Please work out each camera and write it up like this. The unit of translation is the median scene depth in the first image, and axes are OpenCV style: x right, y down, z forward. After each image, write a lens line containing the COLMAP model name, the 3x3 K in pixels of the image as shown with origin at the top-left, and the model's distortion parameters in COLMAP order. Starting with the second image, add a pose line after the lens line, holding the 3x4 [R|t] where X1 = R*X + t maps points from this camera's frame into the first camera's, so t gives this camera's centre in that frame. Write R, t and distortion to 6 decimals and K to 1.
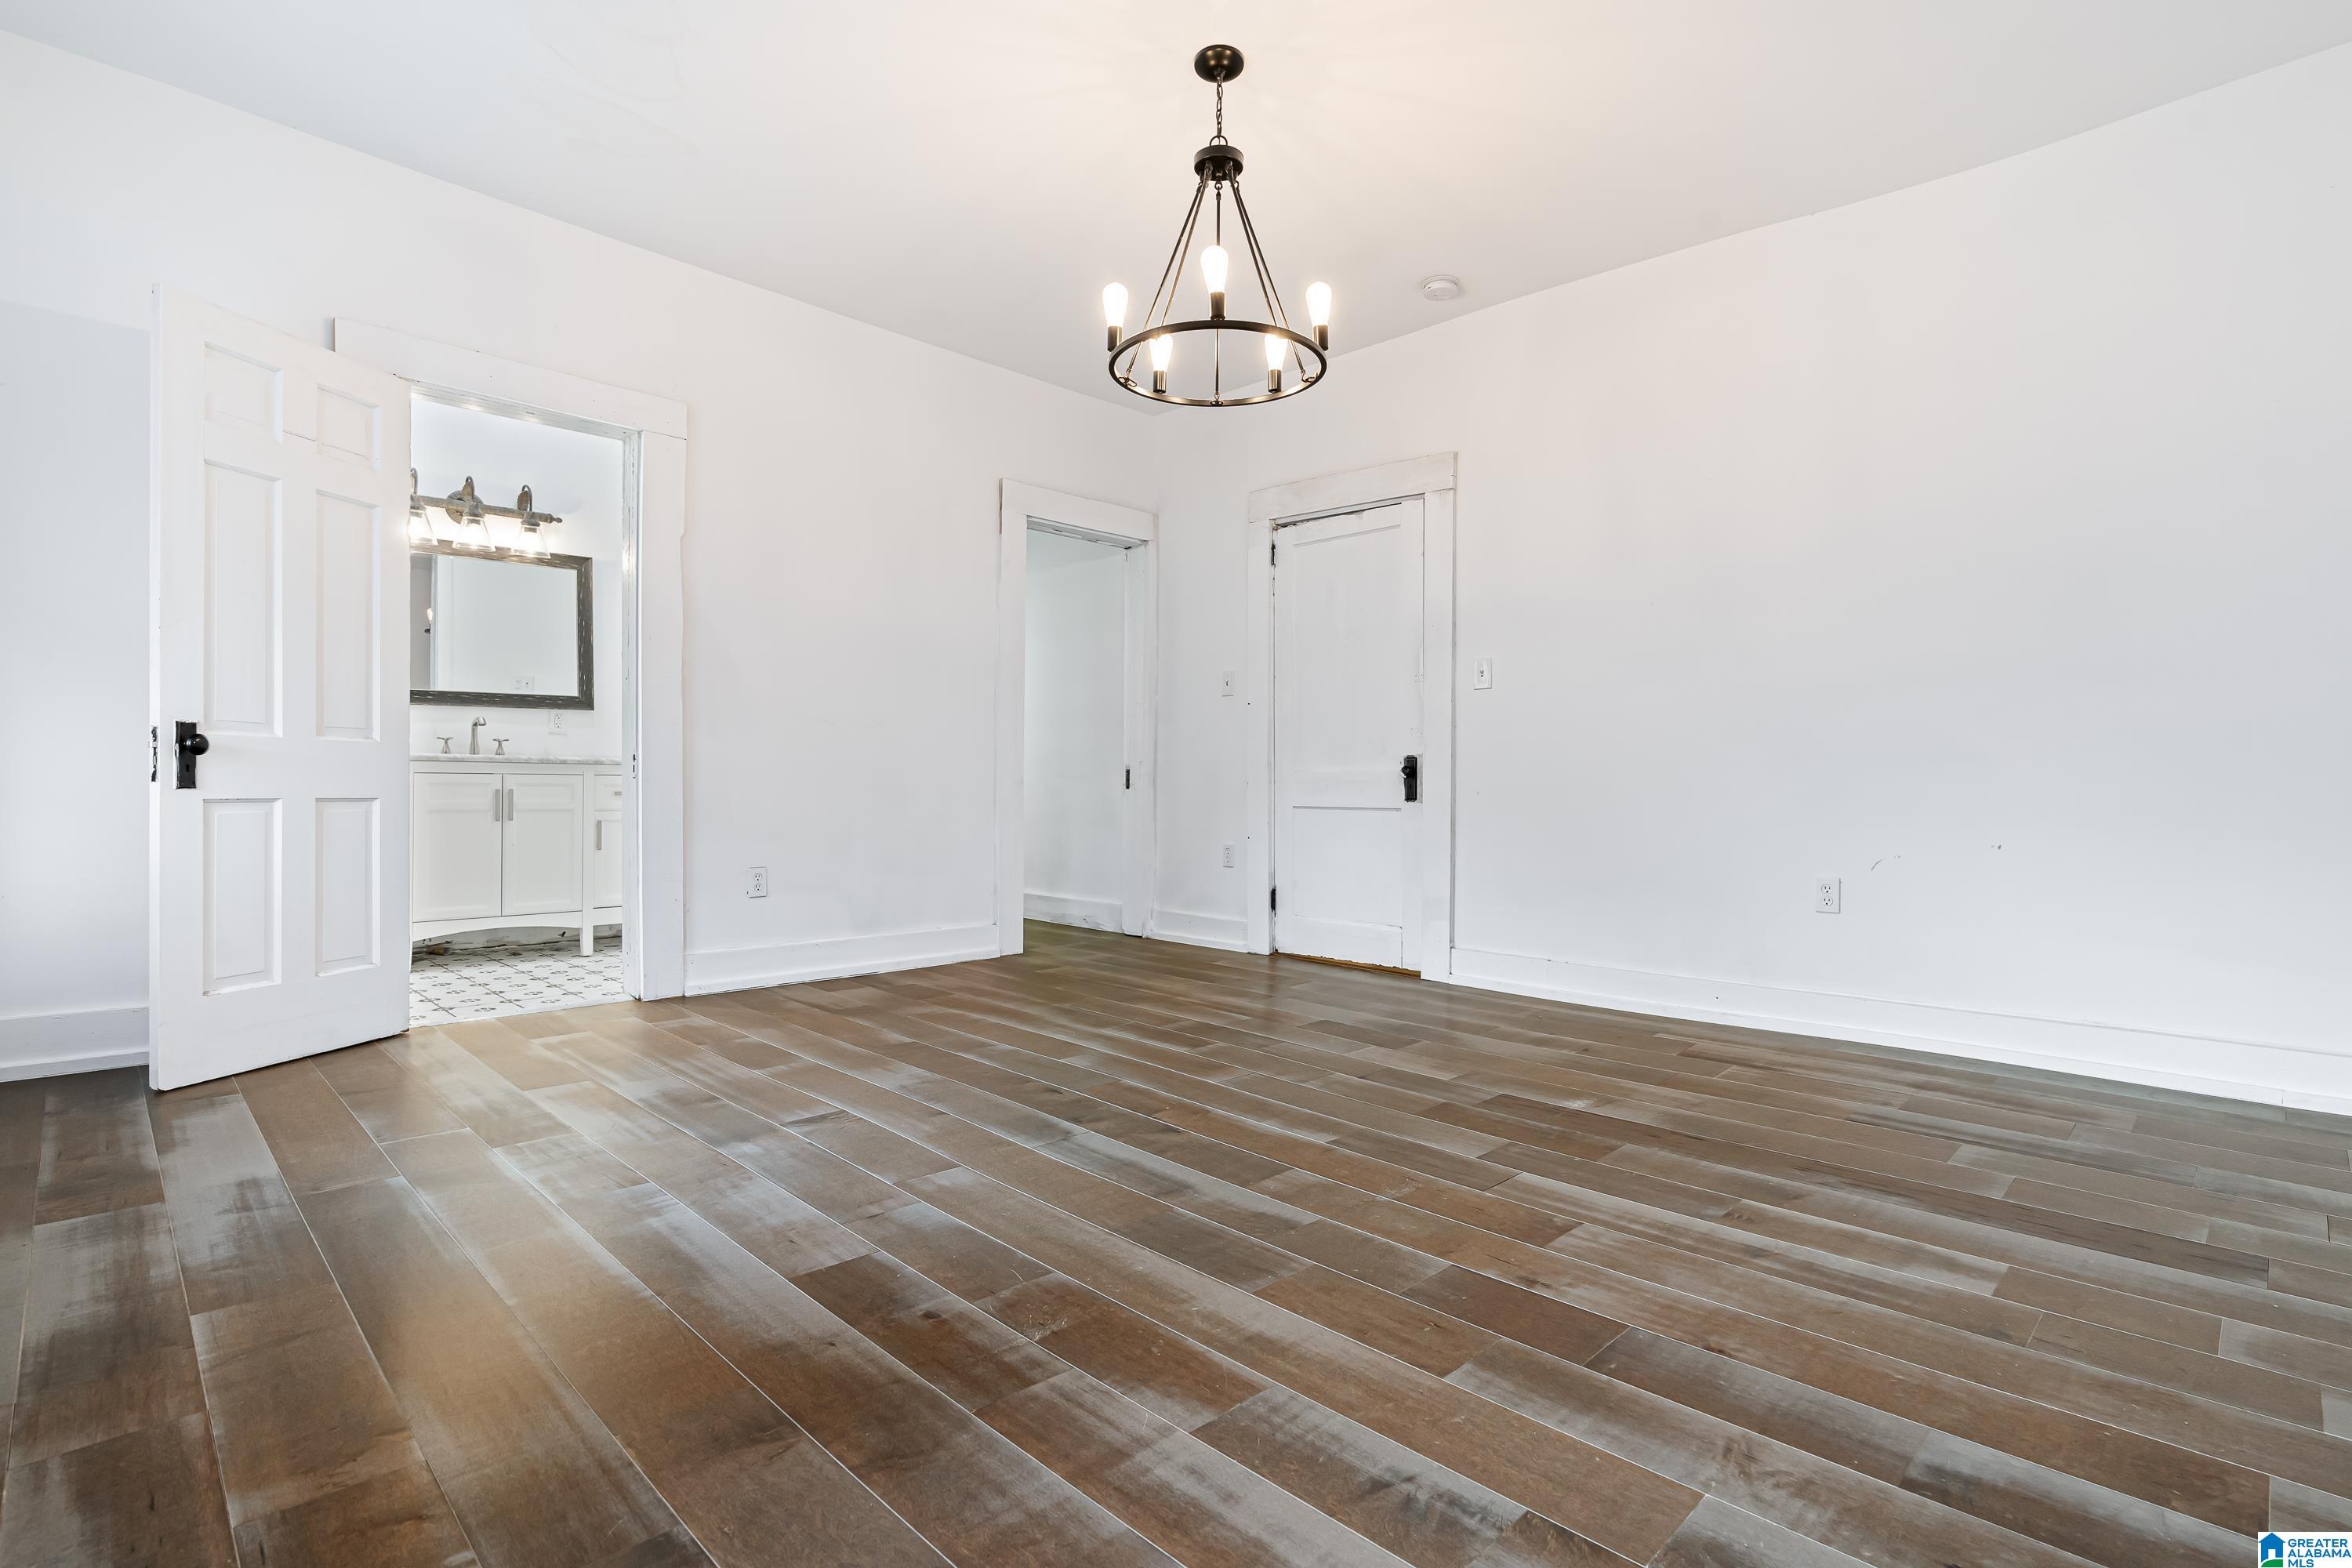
lens RADIAL K [[1089.8, 0, 1176.0], [0, 1089.8, 784.0], [0, 0, 1]] dist [0.001887, 0.000427]
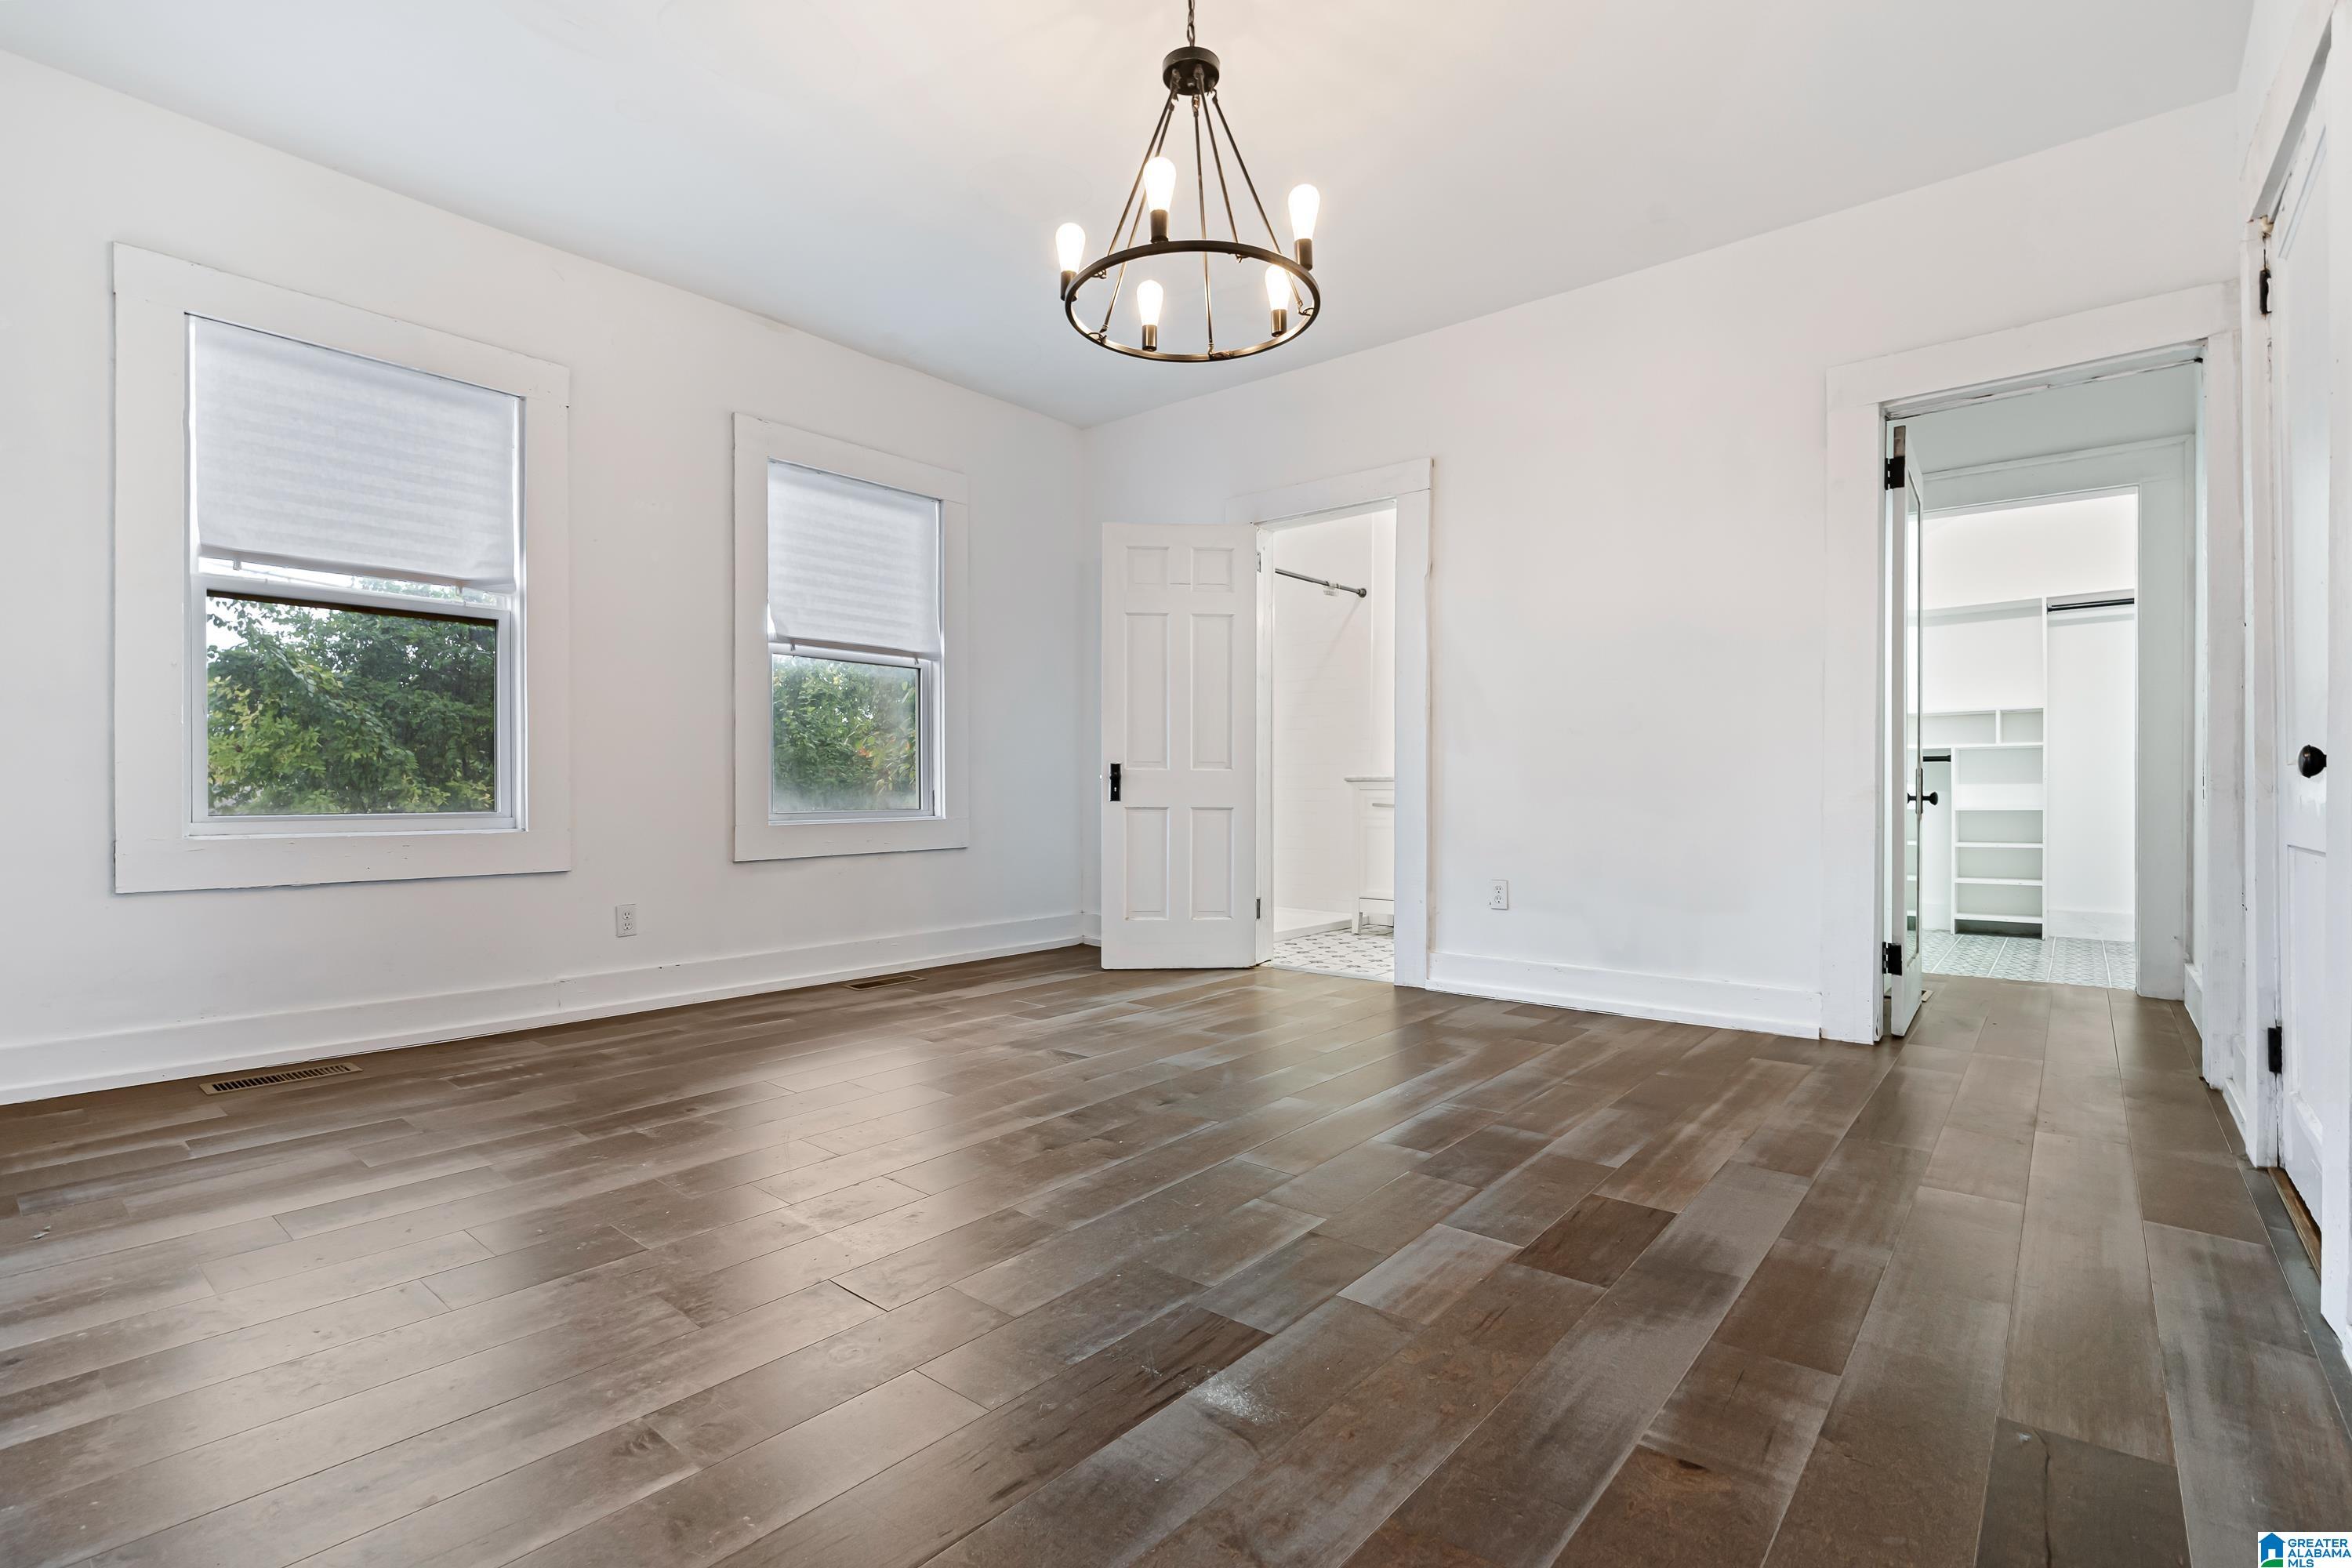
lens RADIAL K [[1076.3, 0, 1175.5], [0, 1076.3, 810.5], [0, 0, 1]] dist [-0.002077, -0.000971]
pose [[0.097442, 0.004202, -0.995232, 0.901541], [-0.000734, 0.999991, 0.004150, 0.013279], [0.995241, 0.000326, 0.097444, 0.957265]]
